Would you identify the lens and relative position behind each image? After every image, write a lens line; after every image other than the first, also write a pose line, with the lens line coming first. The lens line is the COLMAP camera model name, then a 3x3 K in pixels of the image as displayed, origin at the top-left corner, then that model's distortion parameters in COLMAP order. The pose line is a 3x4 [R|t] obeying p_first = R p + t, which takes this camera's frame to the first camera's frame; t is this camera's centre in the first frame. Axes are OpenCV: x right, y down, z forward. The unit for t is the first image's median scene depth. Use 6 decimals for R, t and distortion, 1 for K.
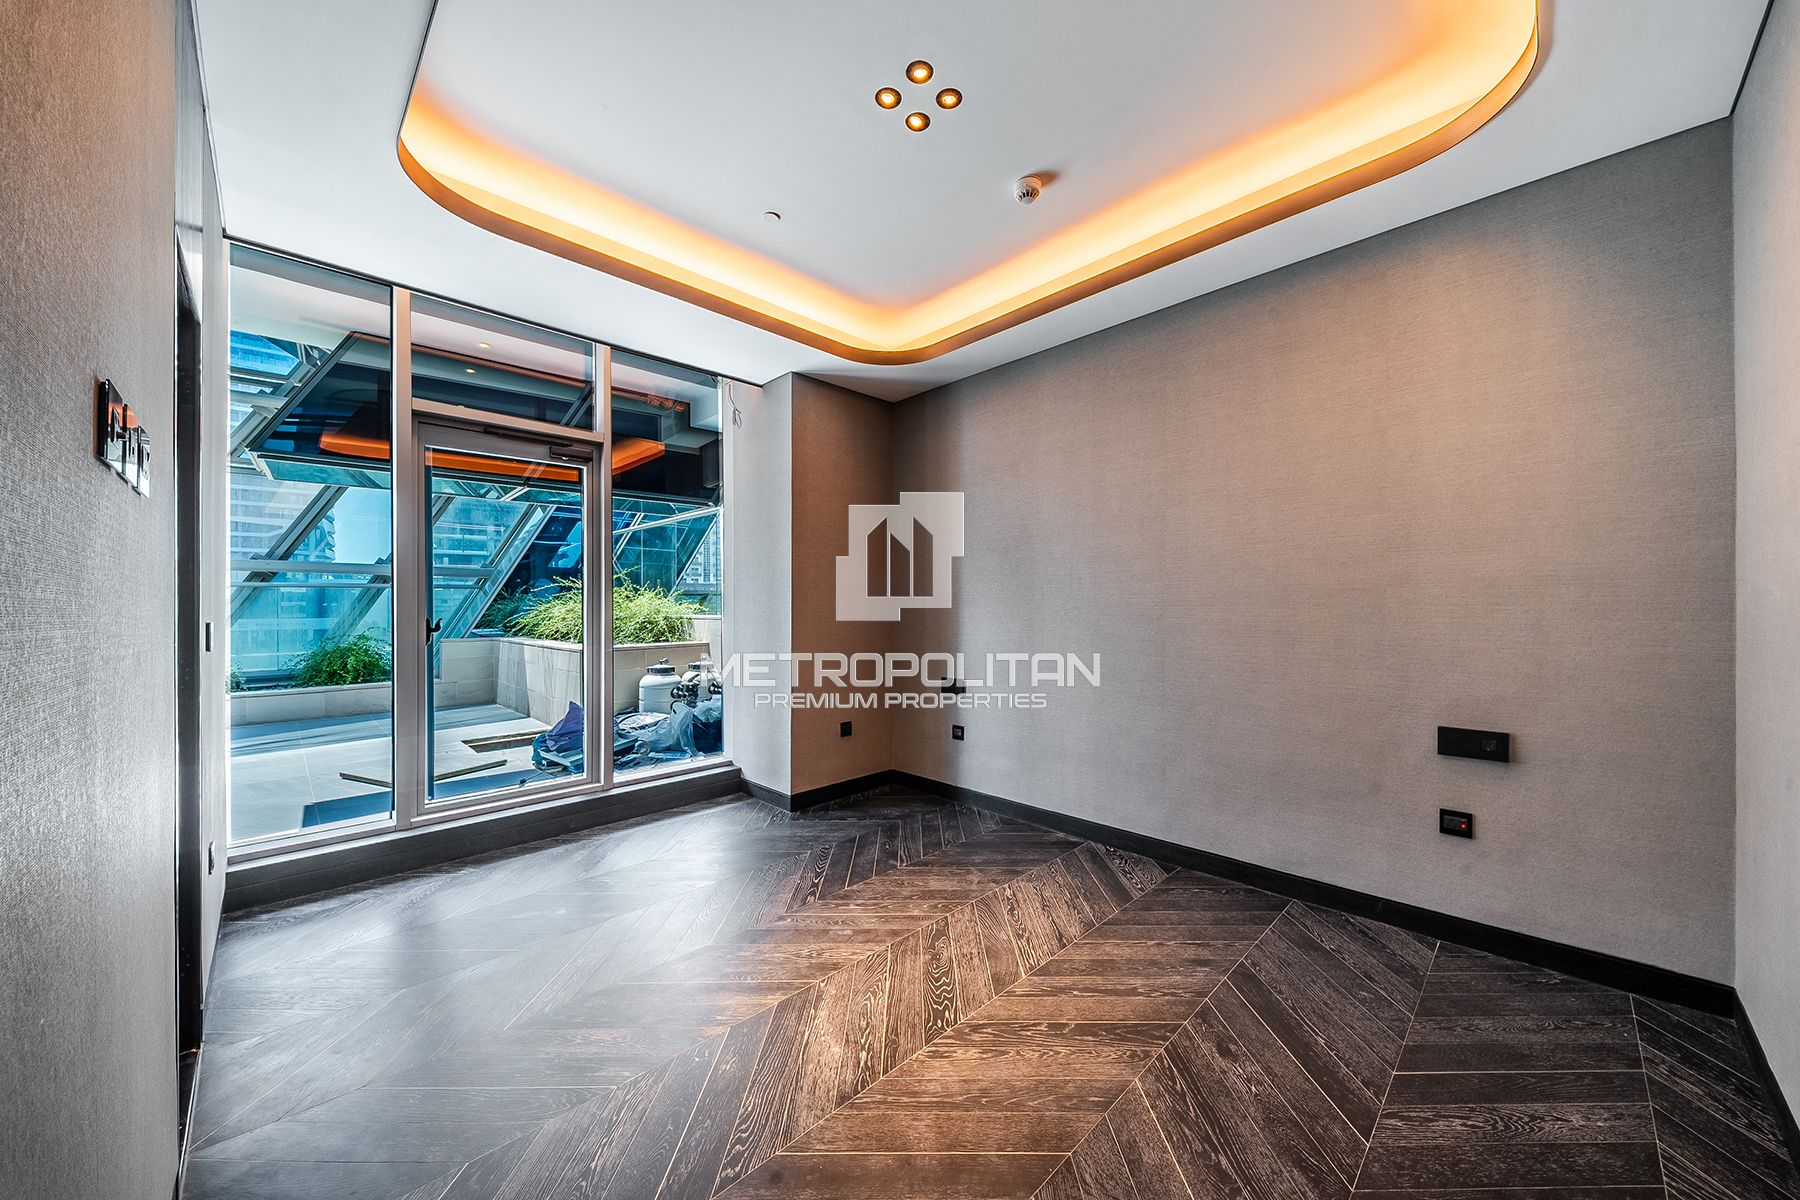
lens RADIAL K [[636.6, 0, 903.2], [0, 636.6, 609.8], [0, 0, 1]] dist [0.000024, -0.000090]
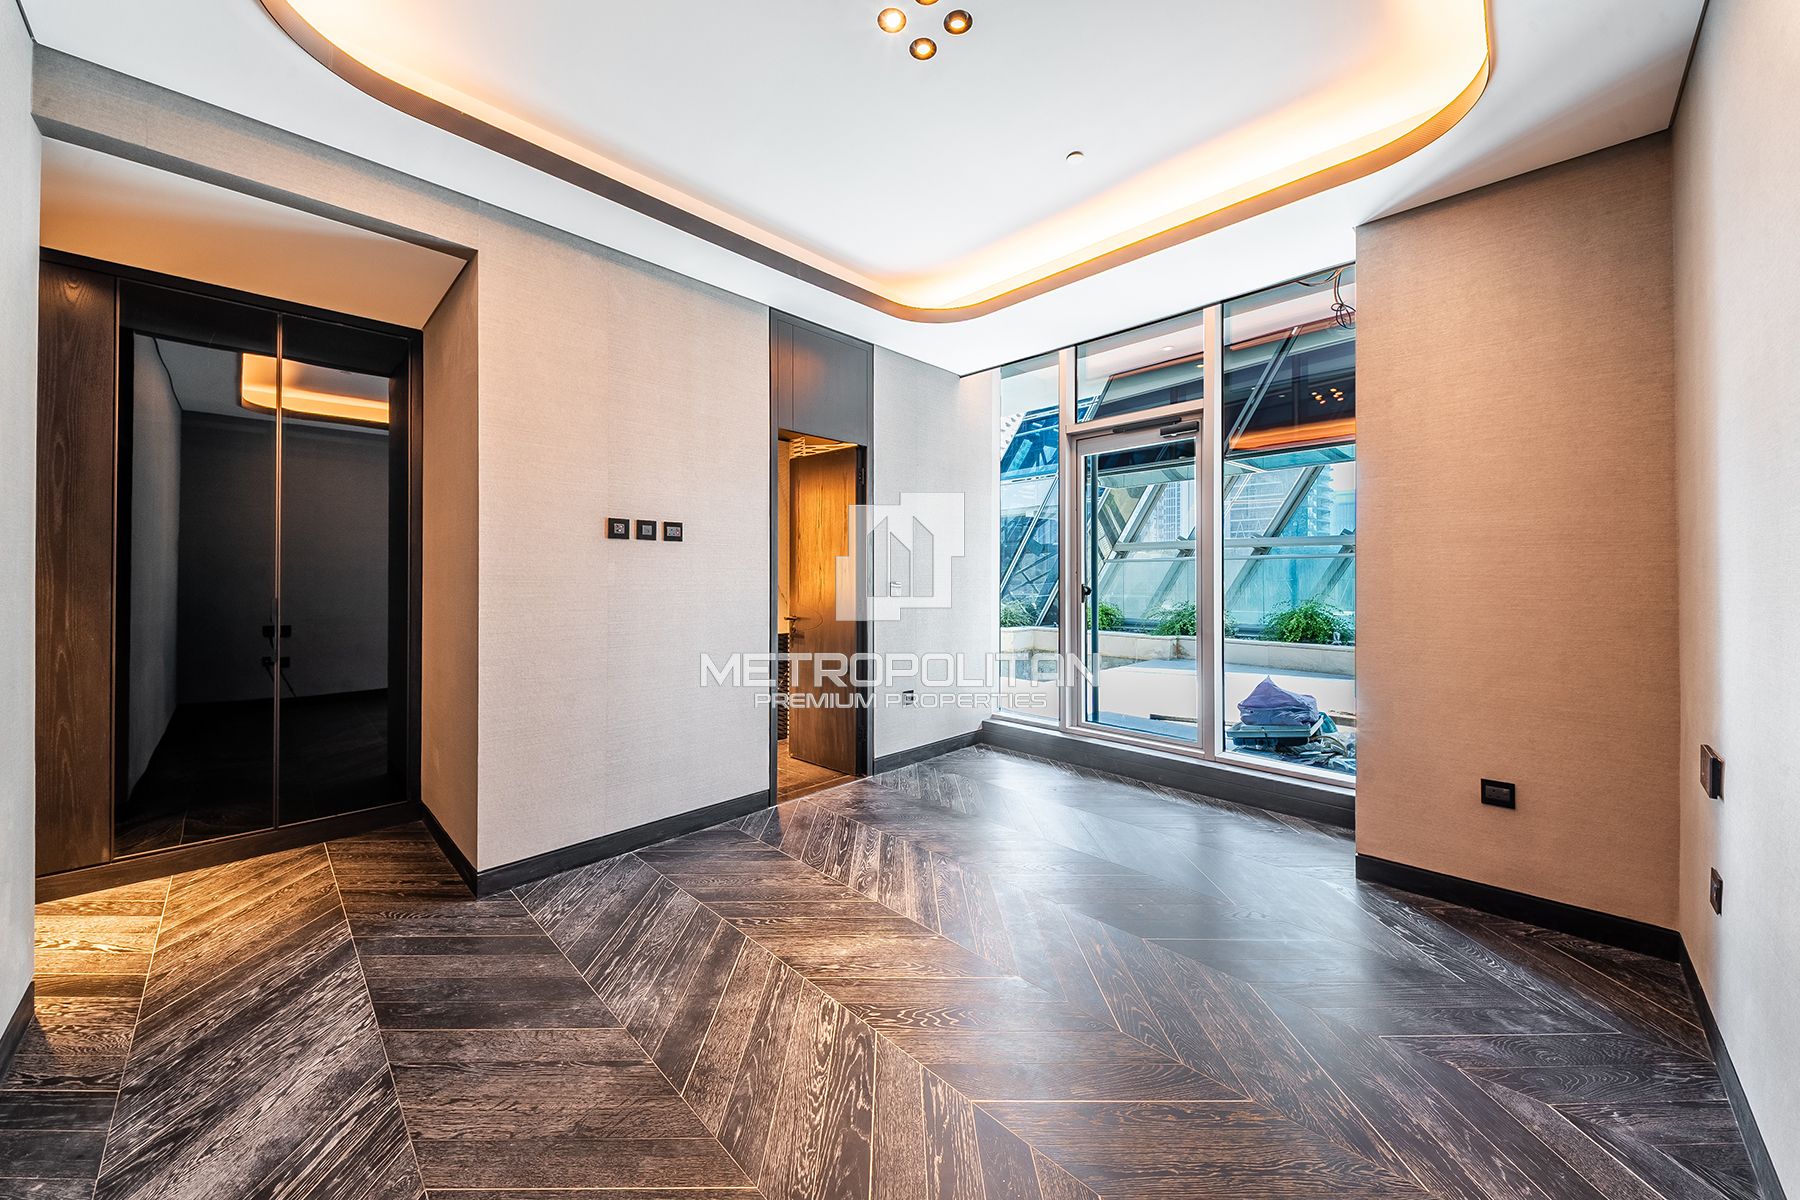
lens RADIAL K [[645.8, 0, 914.0], [0, 645.8, 575.0], [0, 0, 1]] dist [0.024949, -0.012502]
pose [[0.015696, 0.000386, -0.999877, 0.584288], [-0.005033, 0.999987, 0.000307, -0.001970], [0.999864, 0.005028, 0.015698, 0.592698]]
